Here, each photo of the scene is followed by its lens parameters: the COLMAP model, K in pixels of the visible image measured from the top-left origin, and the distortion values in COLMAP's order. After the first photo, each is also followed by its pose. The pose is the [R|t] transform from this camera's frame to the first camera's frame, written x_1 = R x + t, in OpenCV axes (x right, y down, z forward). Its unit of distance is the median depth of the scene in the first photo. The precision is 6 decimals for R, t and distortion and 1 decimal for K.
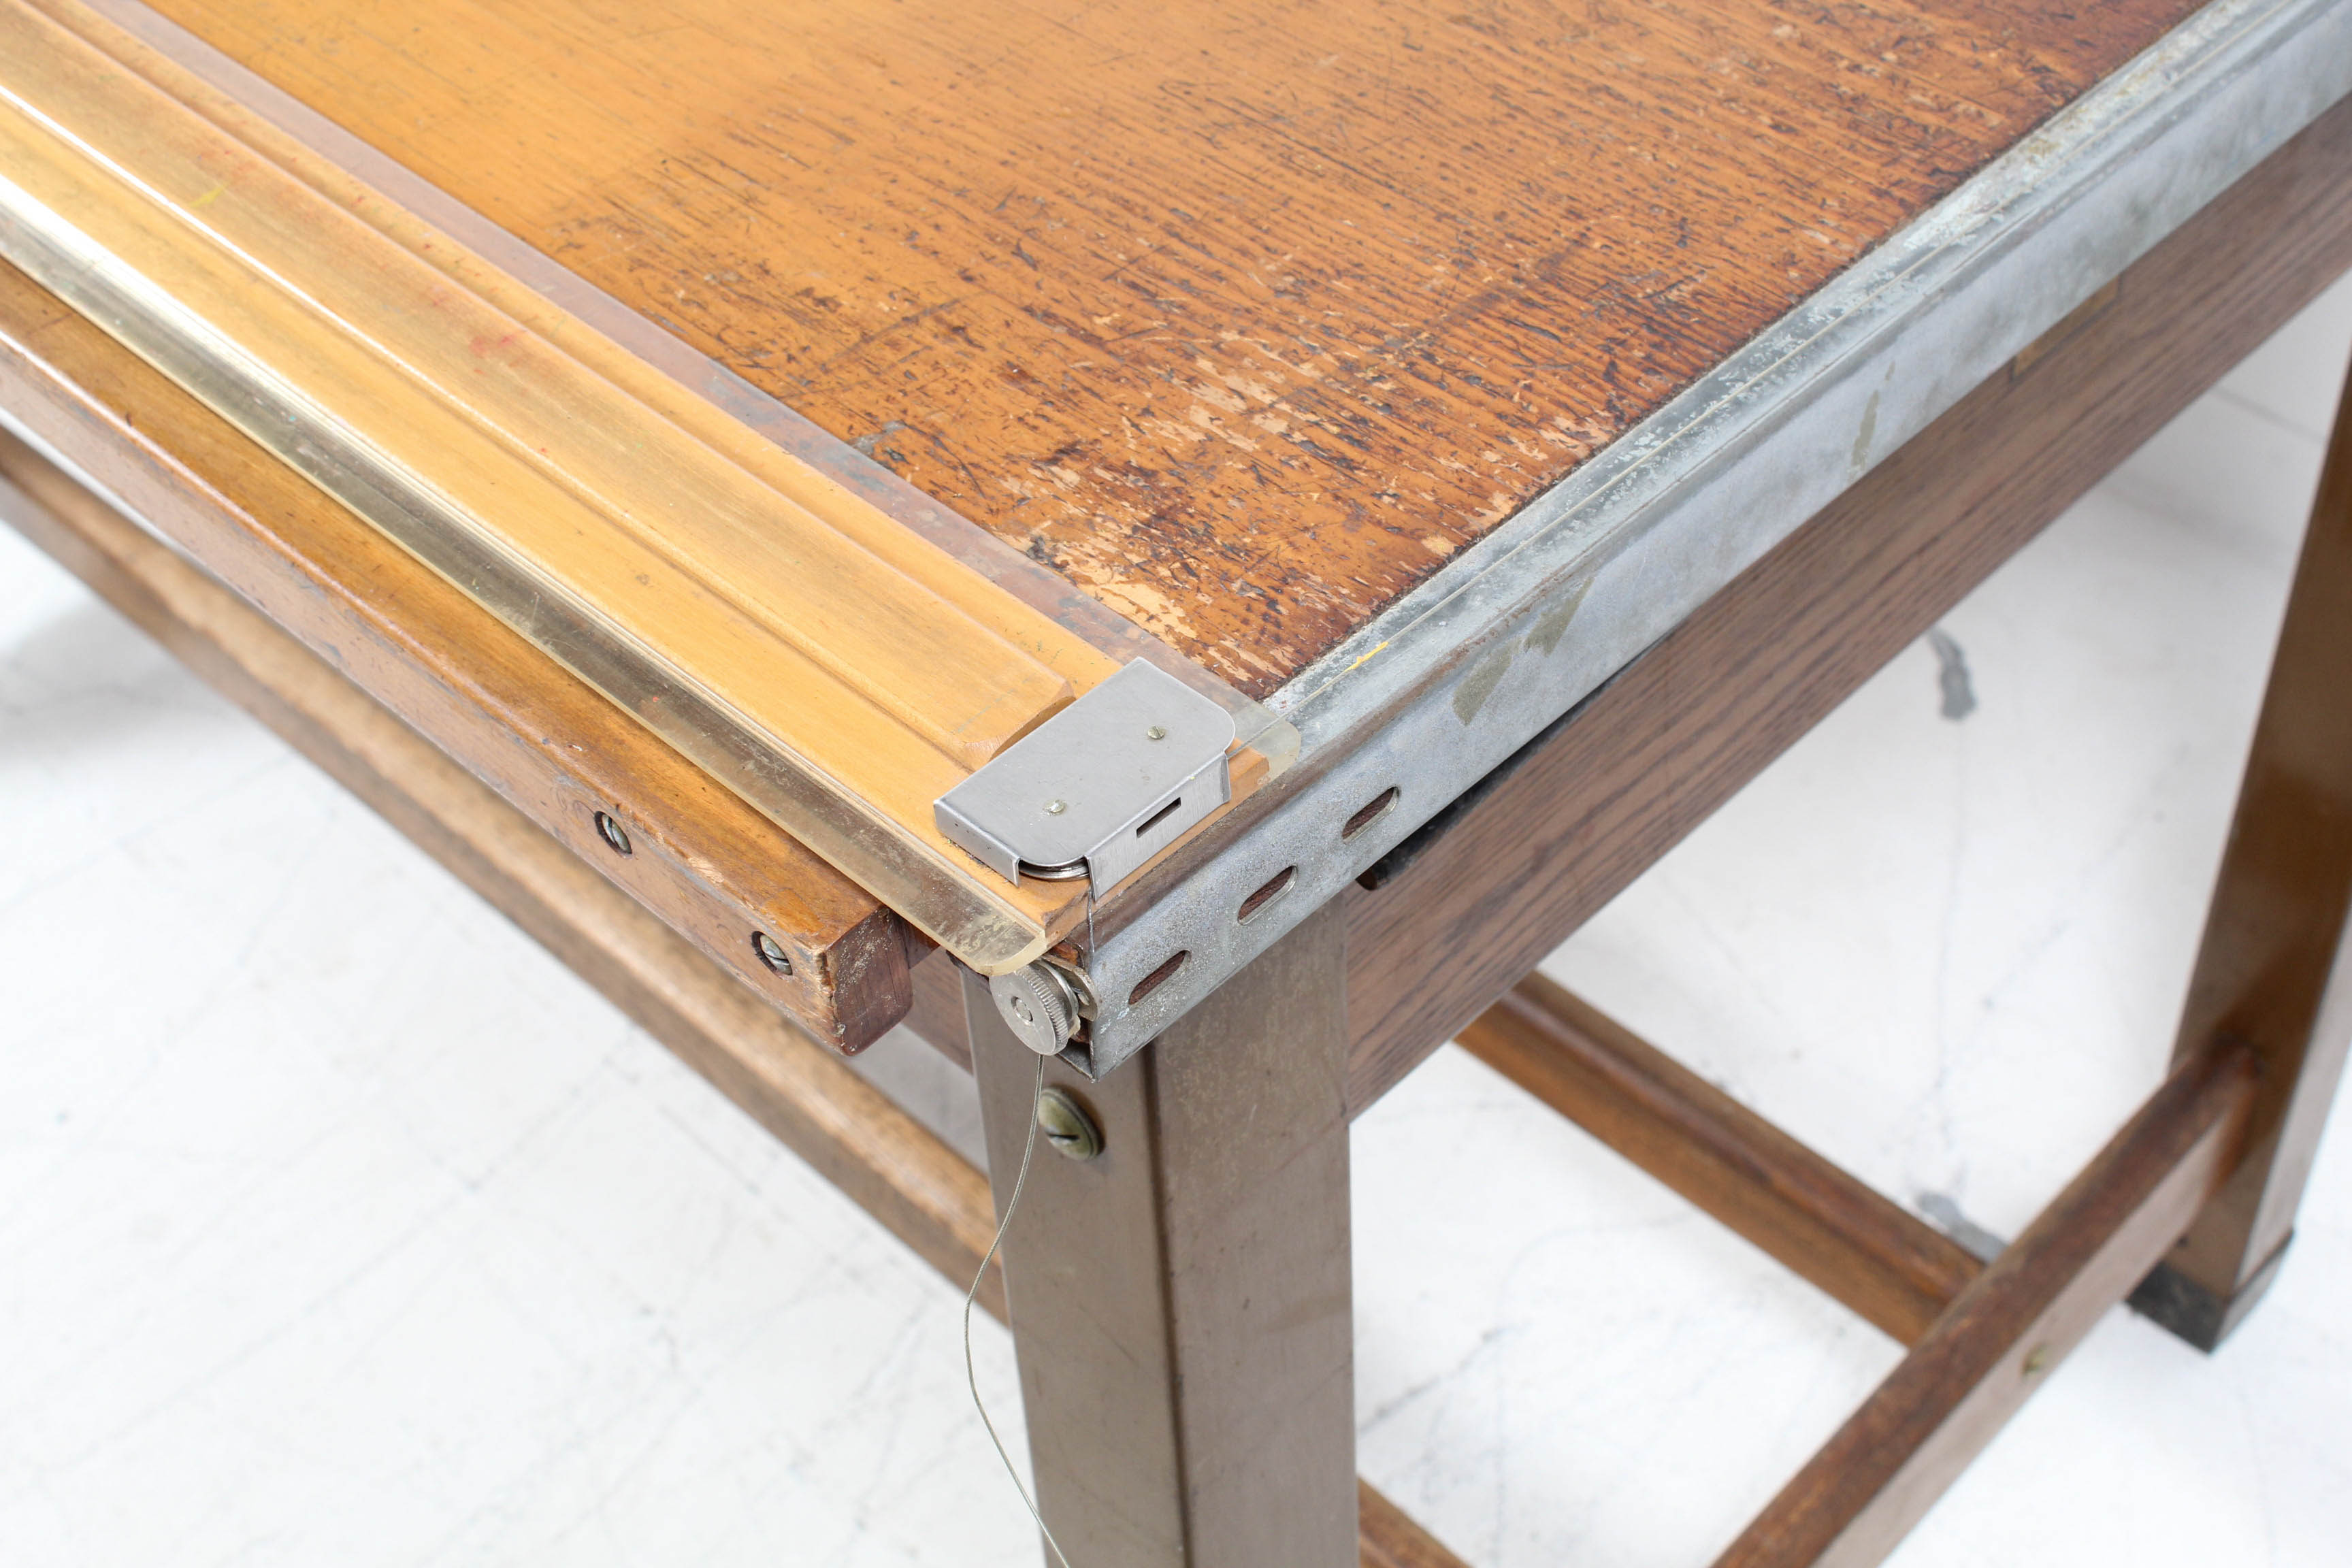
lens RADIAL K [[3269.6, 0, 1176.9], [0, 3269.6, 755.6], [0, 0, 1]] dist [-0.064929, 0.089484]
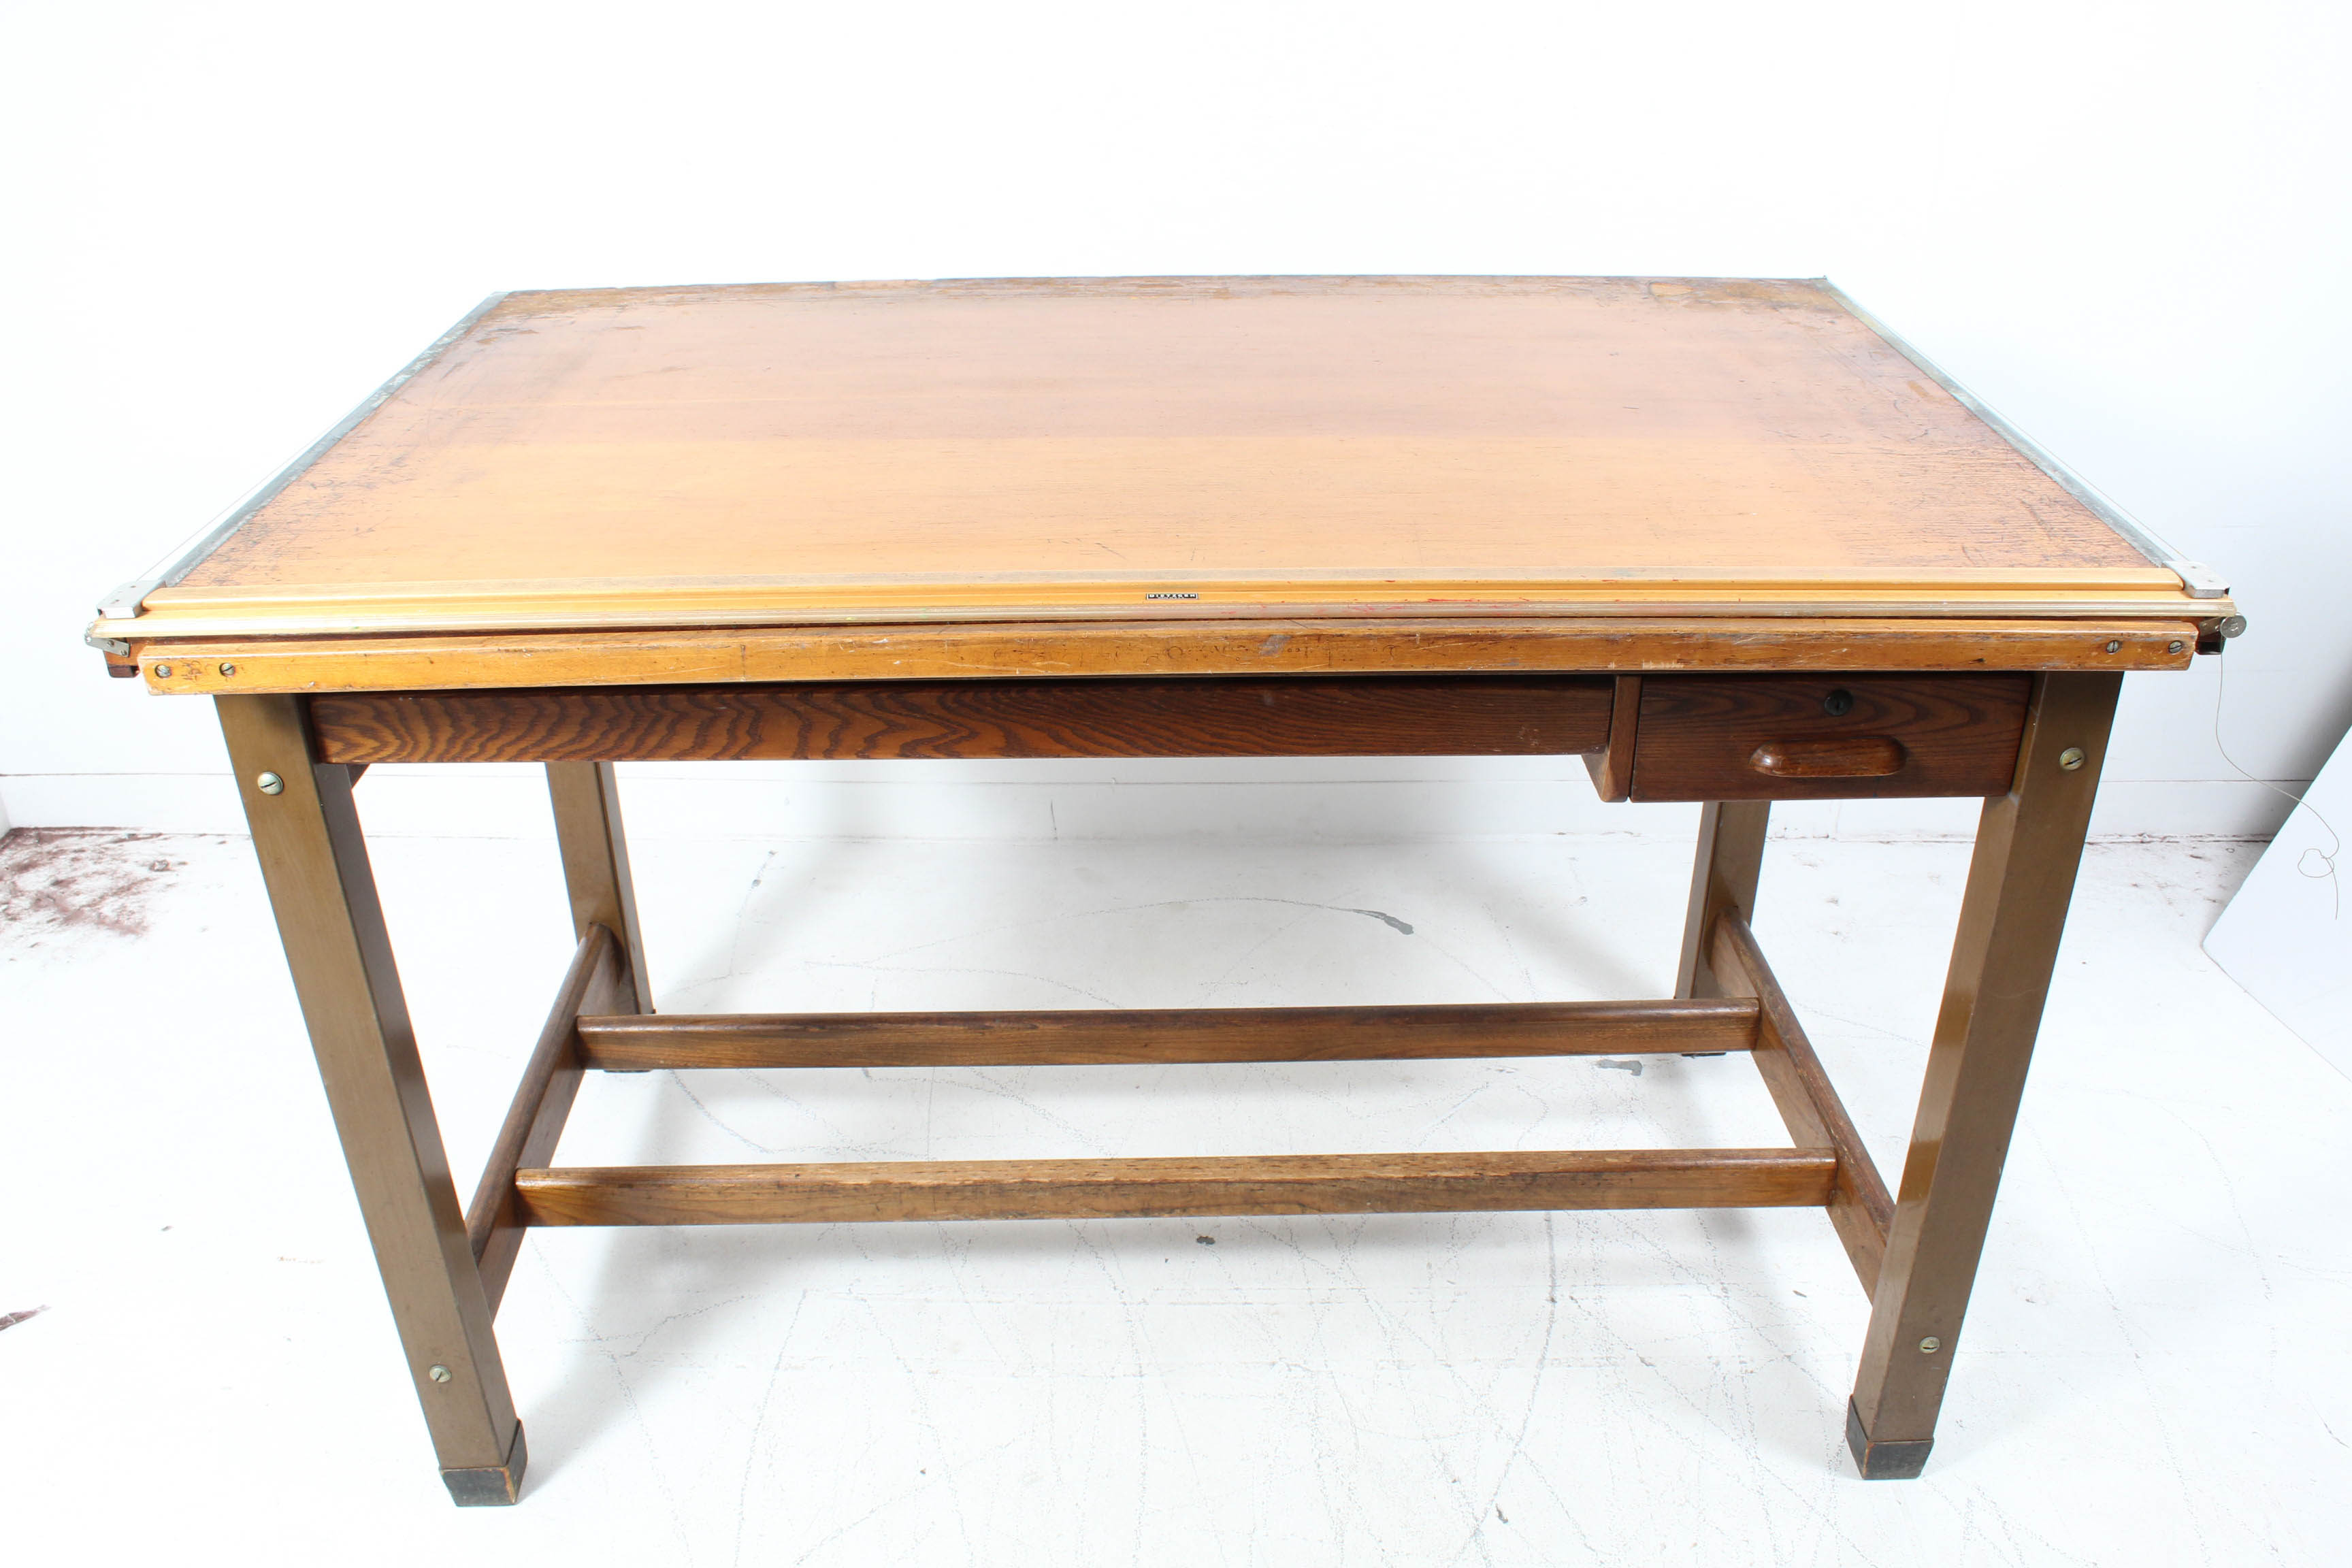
lens RADIAL K [[1952.1, 0, 1187.6], [0, 1952.1, 786.9], [0, 0, 1]] dist [-0.168236, 0.143924]
pose [[0.695419, -0.300674, 0.652677, -2.051256], [0.472762, 0.875449, -0.100422, -0.102755], [-0.541191, 0.378397, 0.750951, 0.027597]]
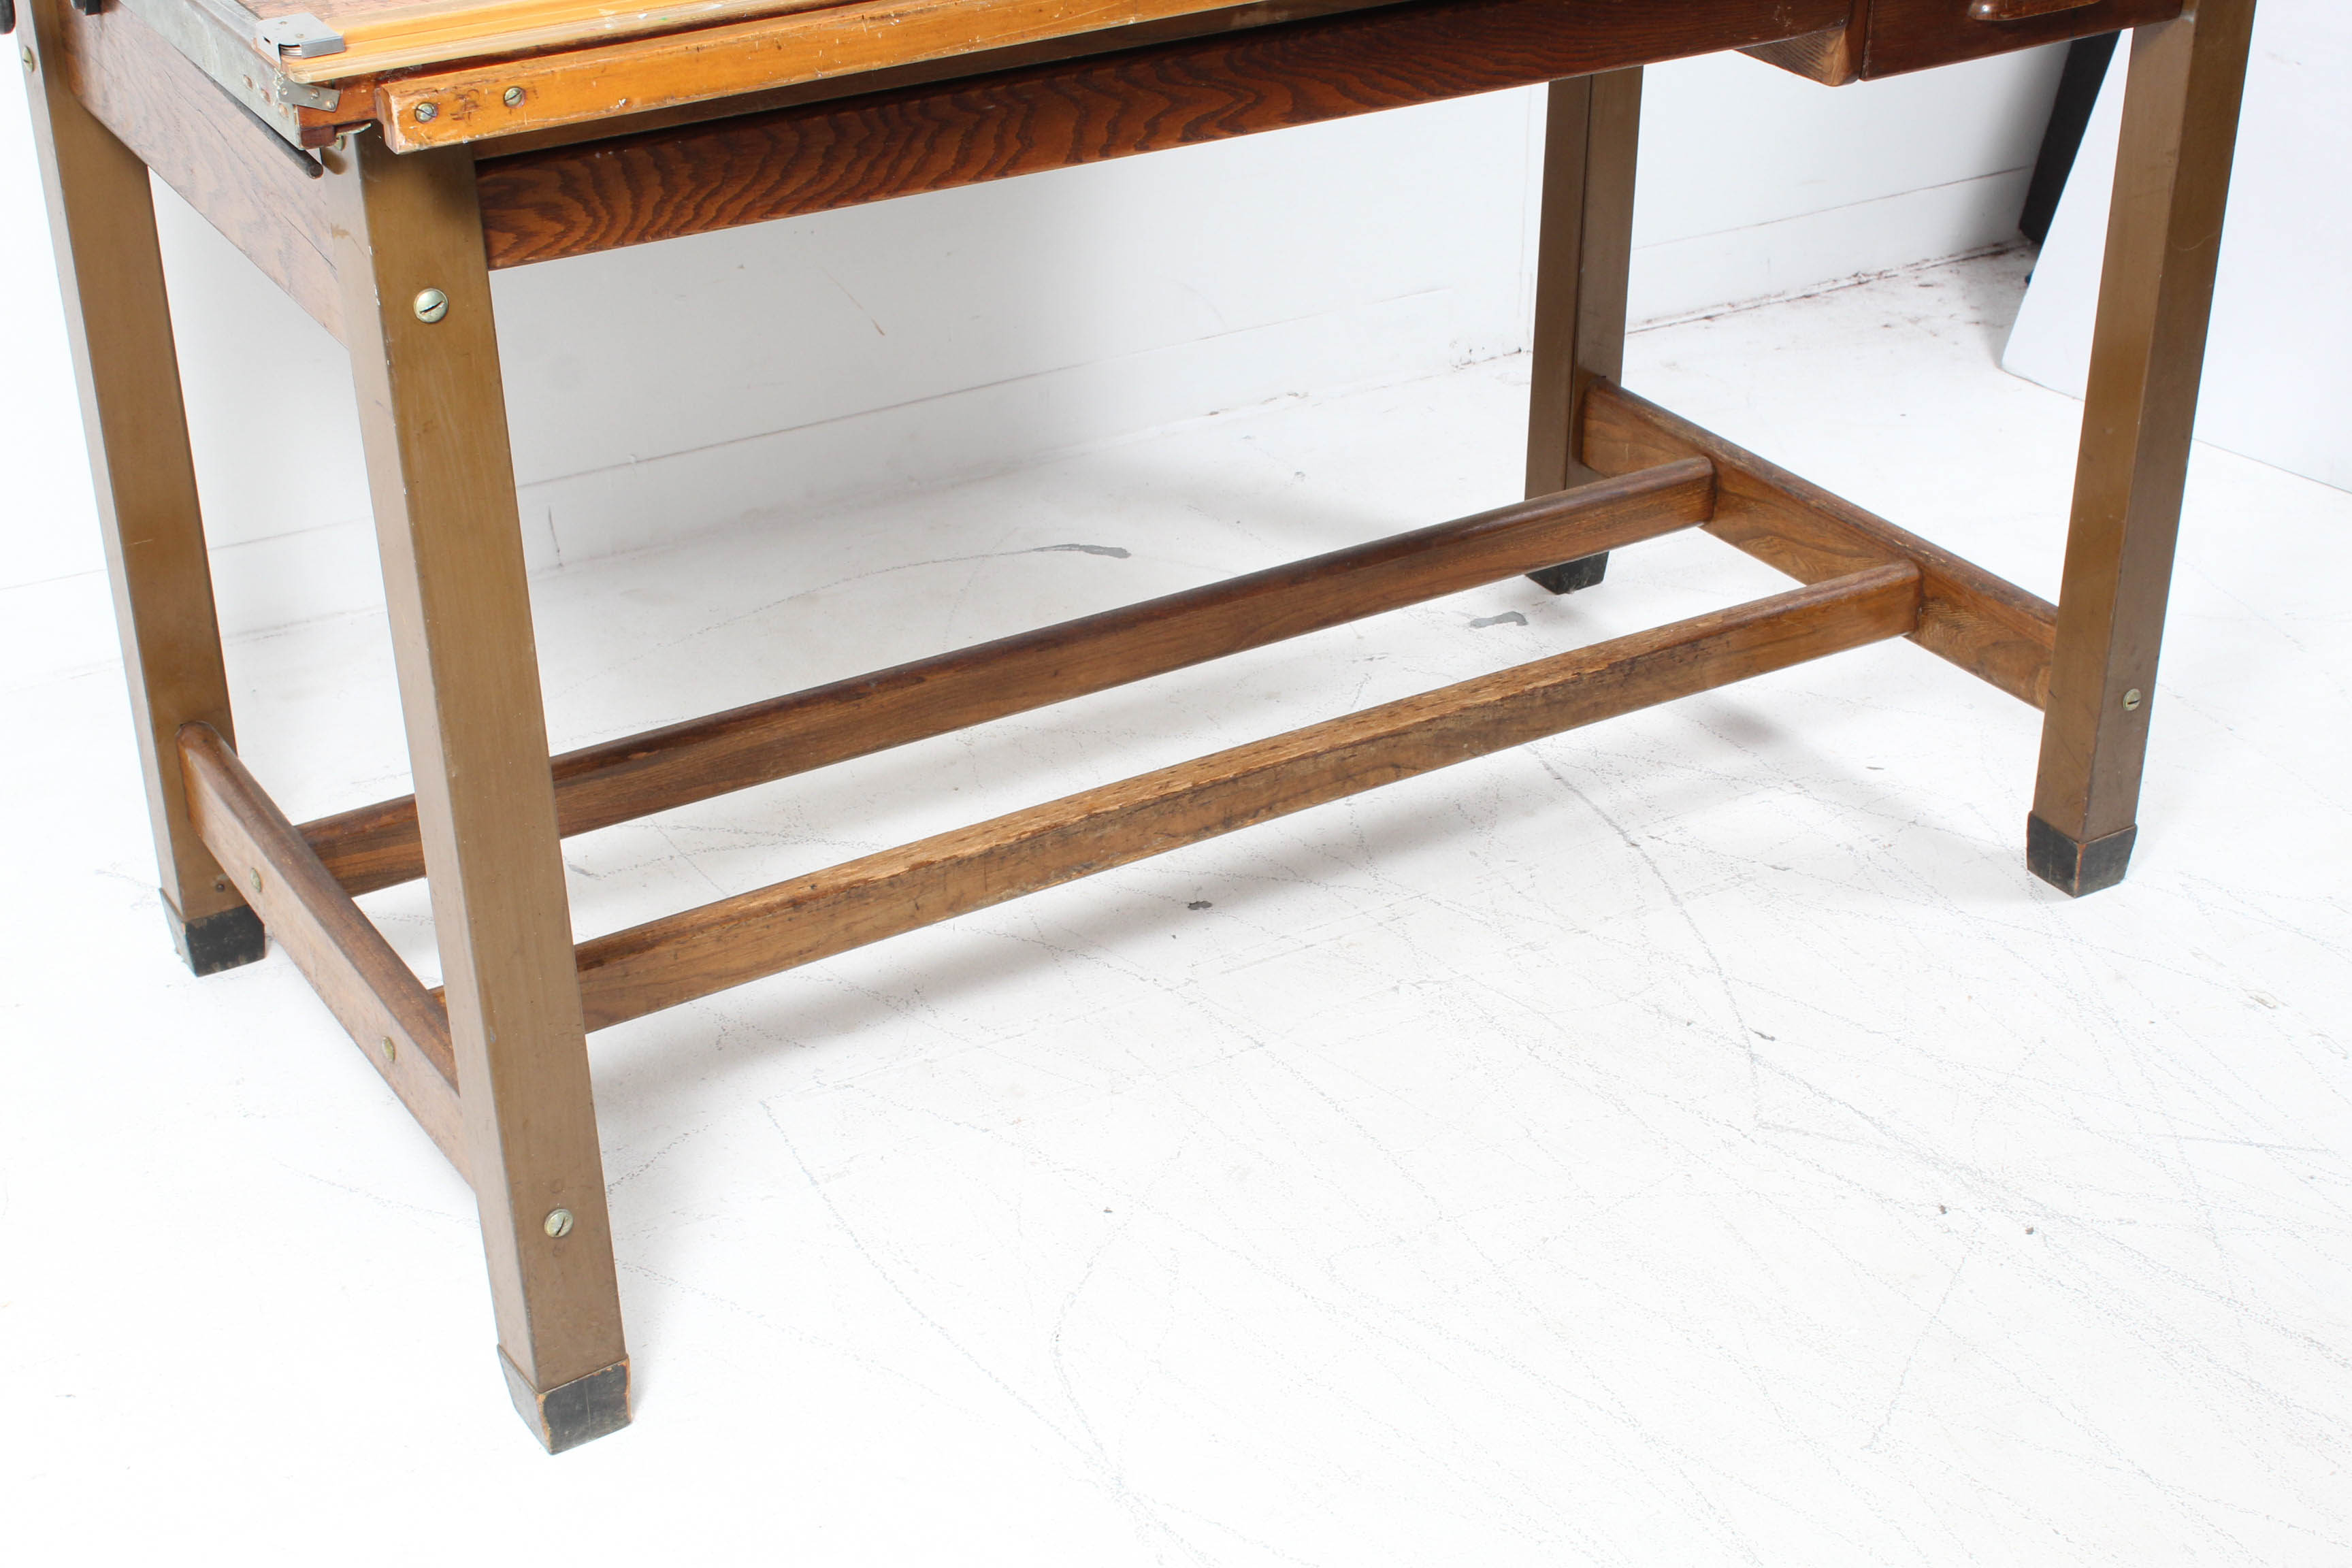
lens RADIAL K [[3321.9, 0, 1200.5], [0, 3321.9, 777.4], [0, 0, 1]] dist [-0.061249, 0.177054]
pose [[0.236275, -0.424680, 0.873969, -3.609185], [0.658581, 0.731320, 0.177318, -0.571901], [-0.714454, 0.533683, 0.452478, 0.715927]]
